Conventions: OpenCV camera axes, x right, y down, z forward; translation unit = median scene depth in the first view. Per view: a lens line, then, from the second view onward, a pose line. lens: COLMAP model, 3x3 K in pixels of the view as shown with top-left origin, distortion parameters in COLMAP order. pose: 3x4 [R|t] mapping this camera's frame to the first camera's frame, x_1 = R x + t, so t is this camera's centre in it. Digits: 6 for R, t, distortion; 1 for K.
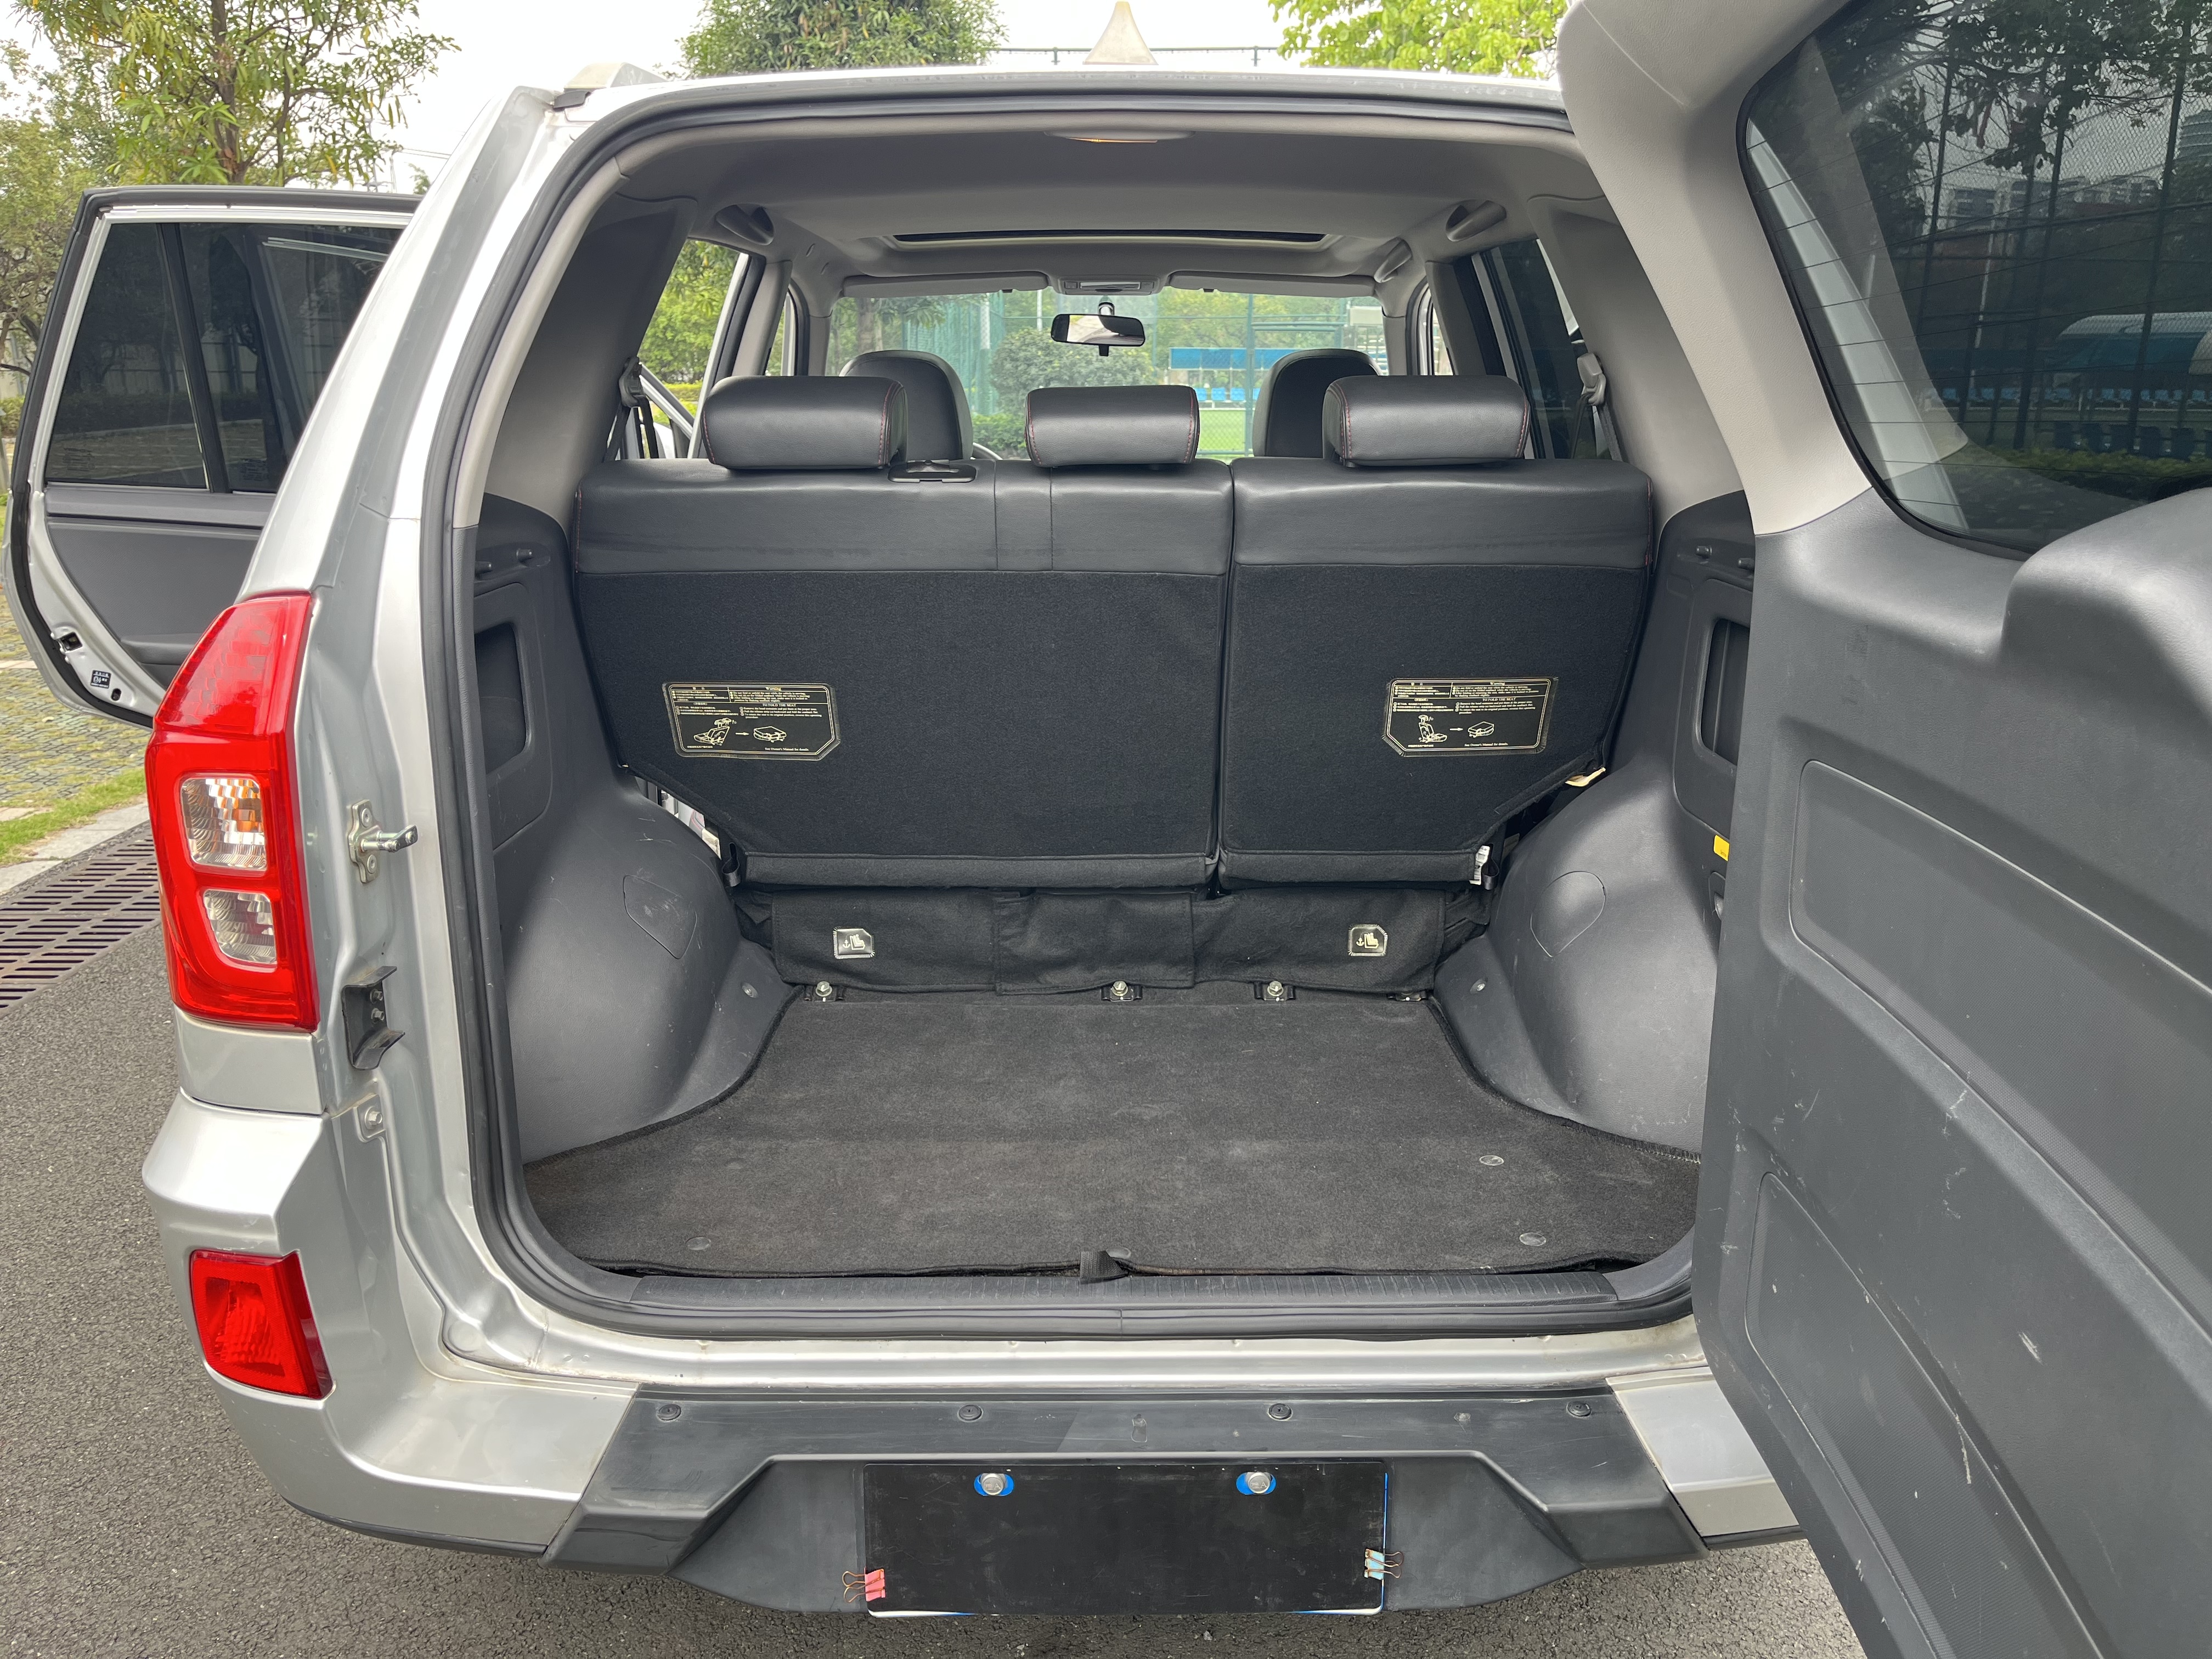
lens RADIAL K [[1676.8, 0, 1117.6], [0, 1676.8, 838.1], [0, 0, 1]] dist [0.057097, -0.092088]
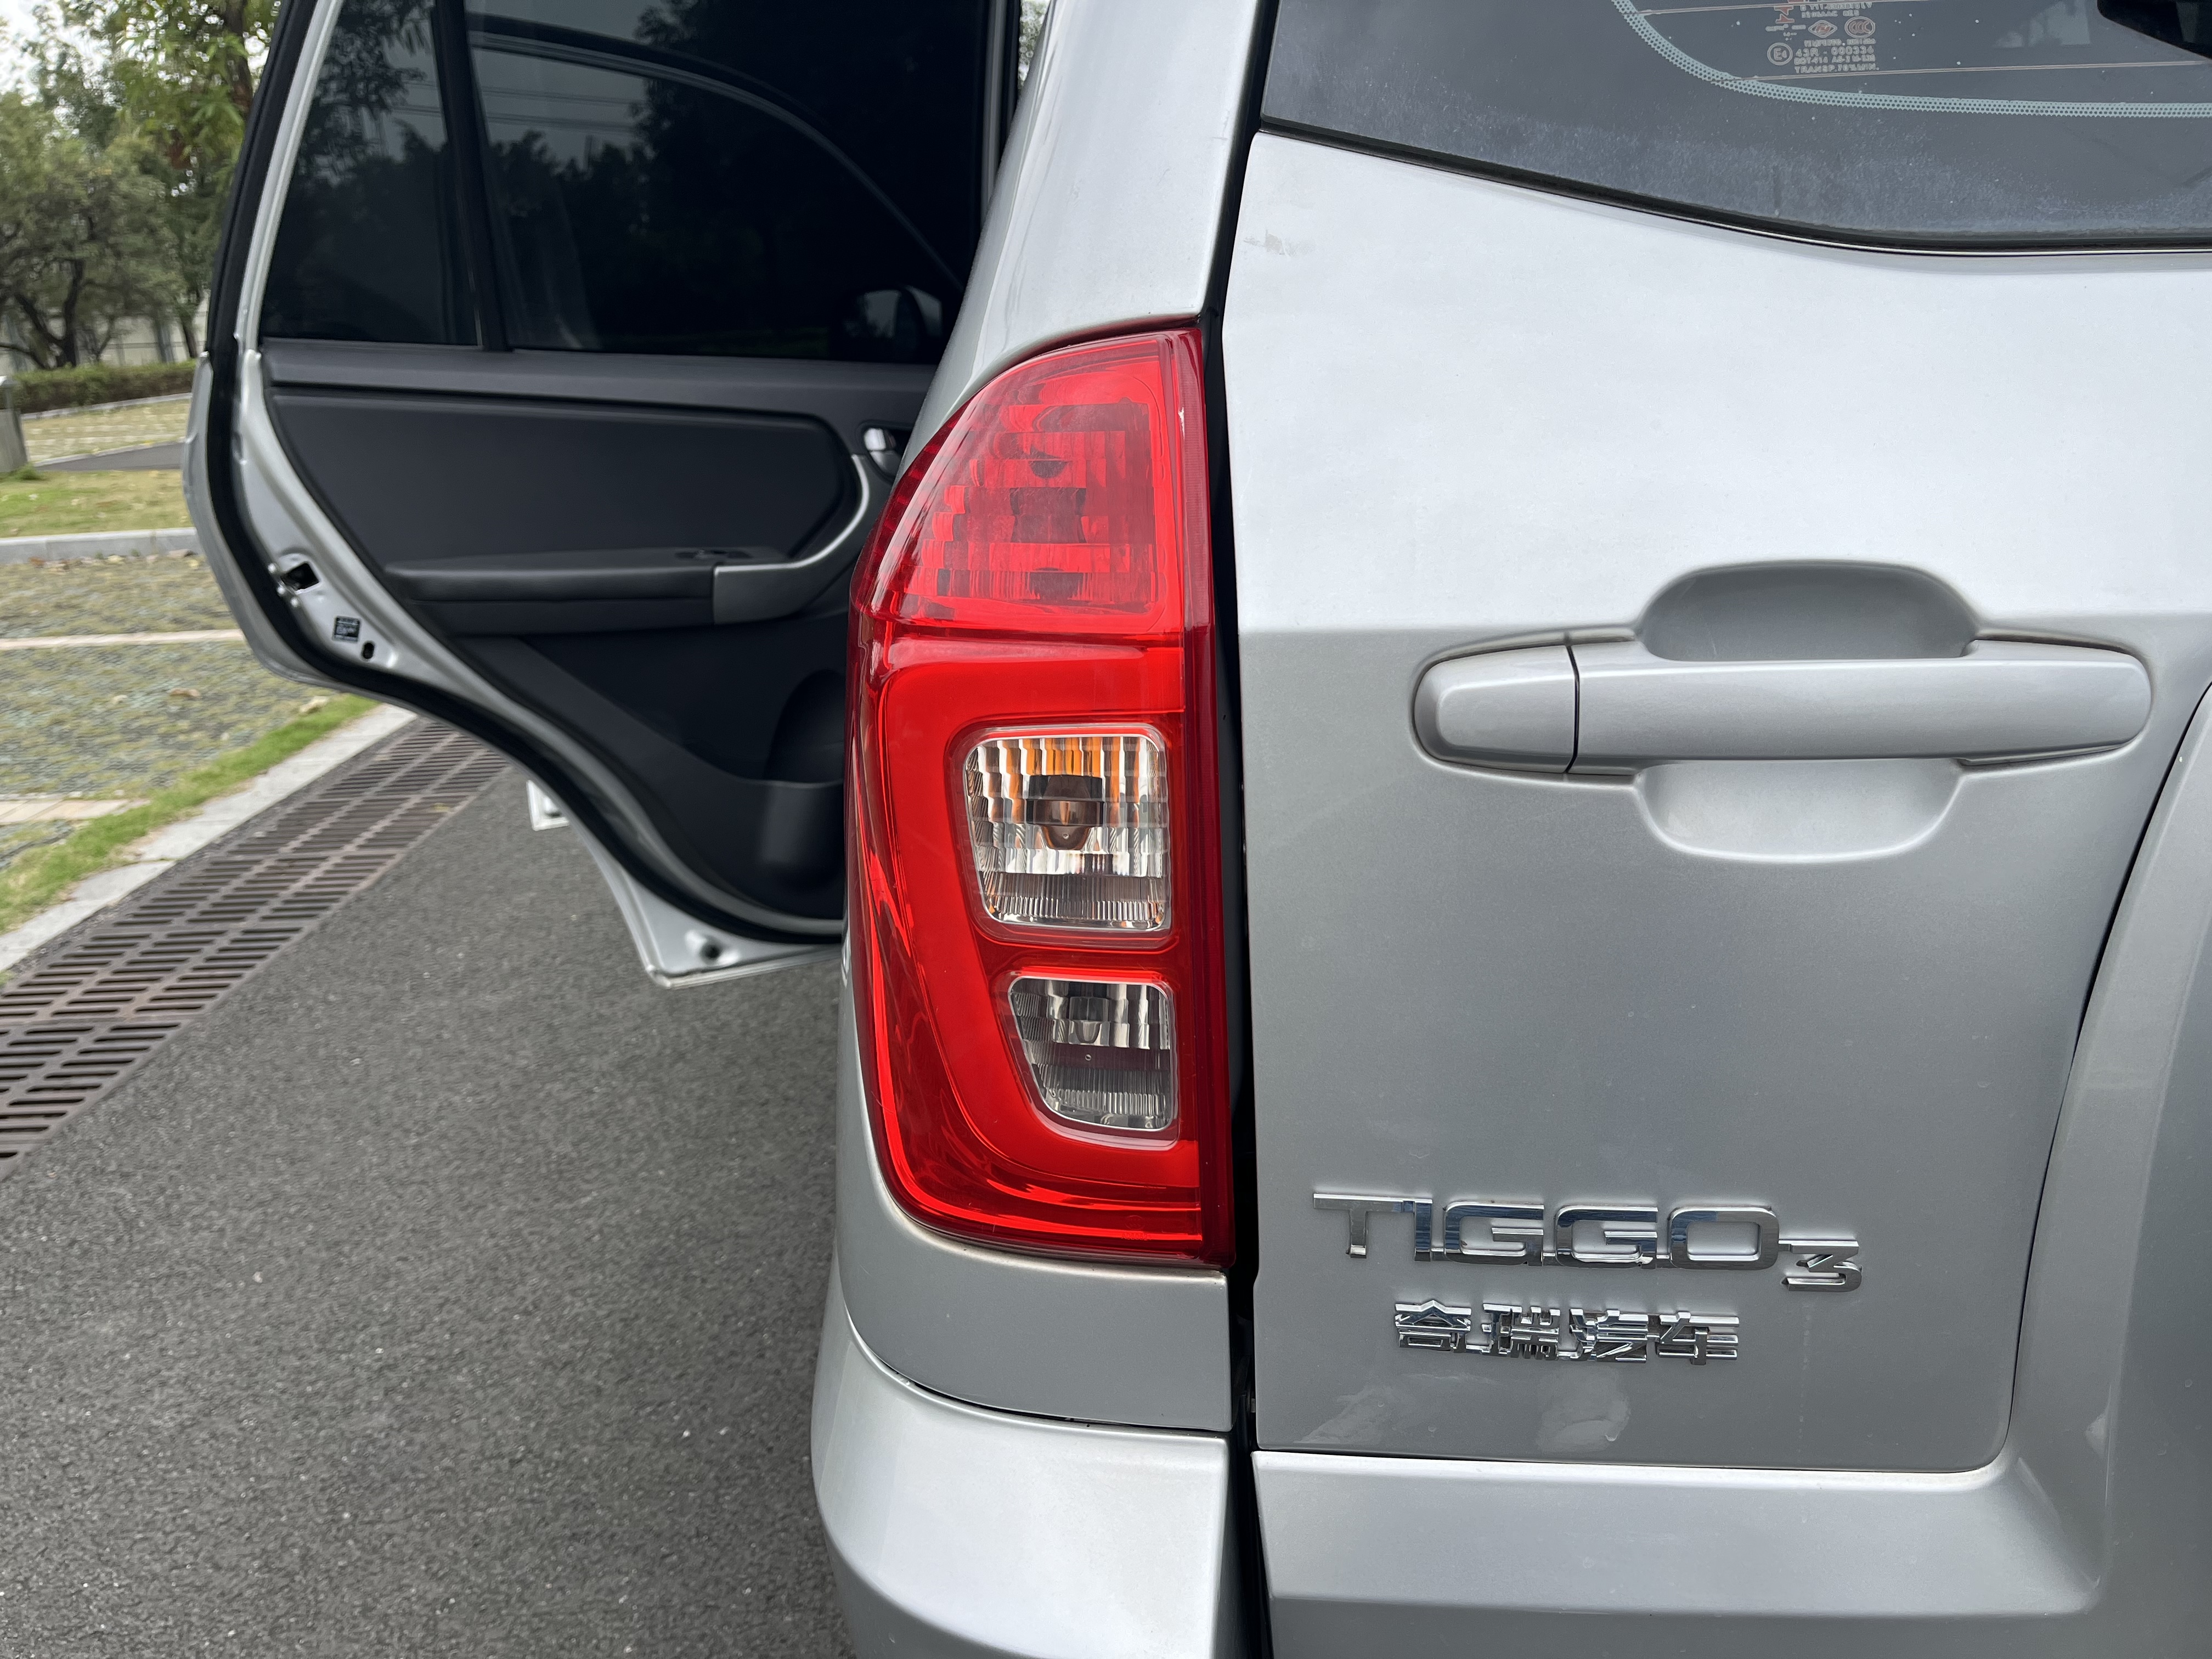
lens RADIAL K [[1676.8, 0, 1116.5], [0, 1676.8, 821.9], [0, 0, 1]] dist [0.057097, -0.092088]
pose [[0.998906, -0.045824, -0.009280, -0.048679], [0.046067, 0.998547, 0.027960, -0.003007], [0.007985, -0.028357, 0.999566, 0.052080]]
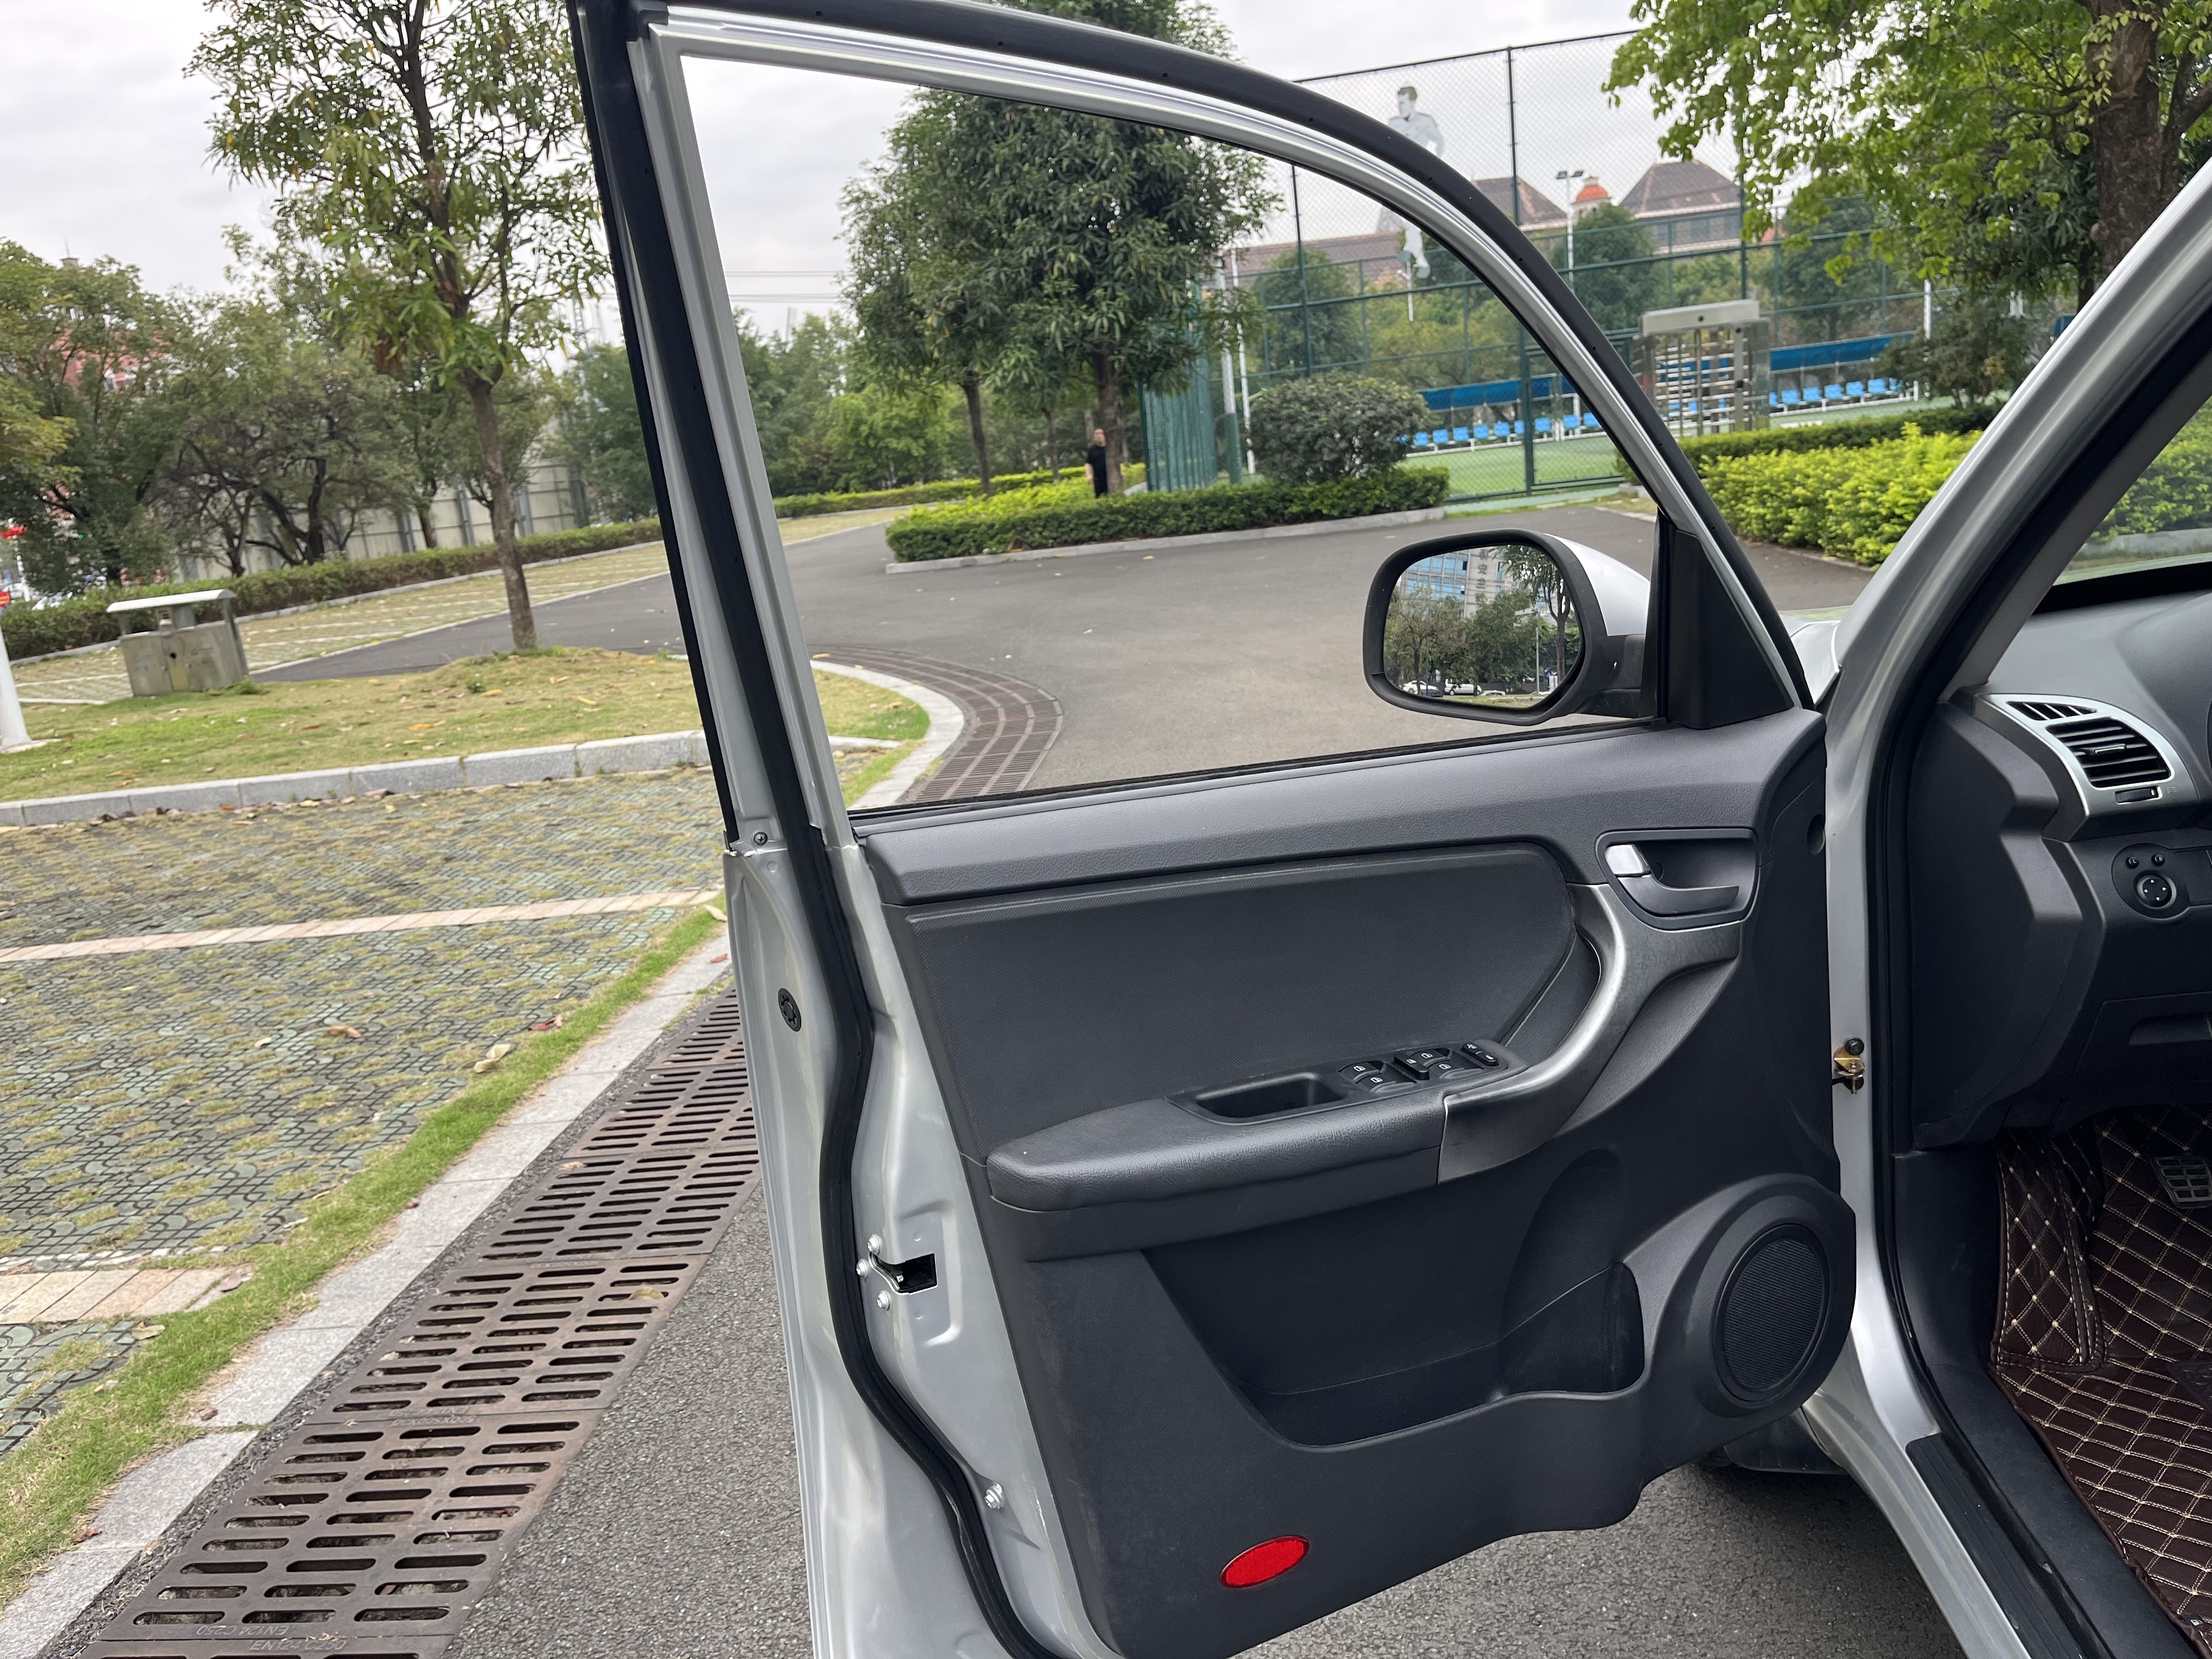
lens RADIAL K [[1676.8, 0, 1116.6], [0, 1676.8, 828.4], [0, 0, 1]] dist [0.057097, -0.092088]
pose [[0.988609, -0.086578, -0.123109, -0.089315], [0.081218, 0.995544, -0.047917, -0.046948], [0.126709, 0.037373, 0.991236, 0.164558]]
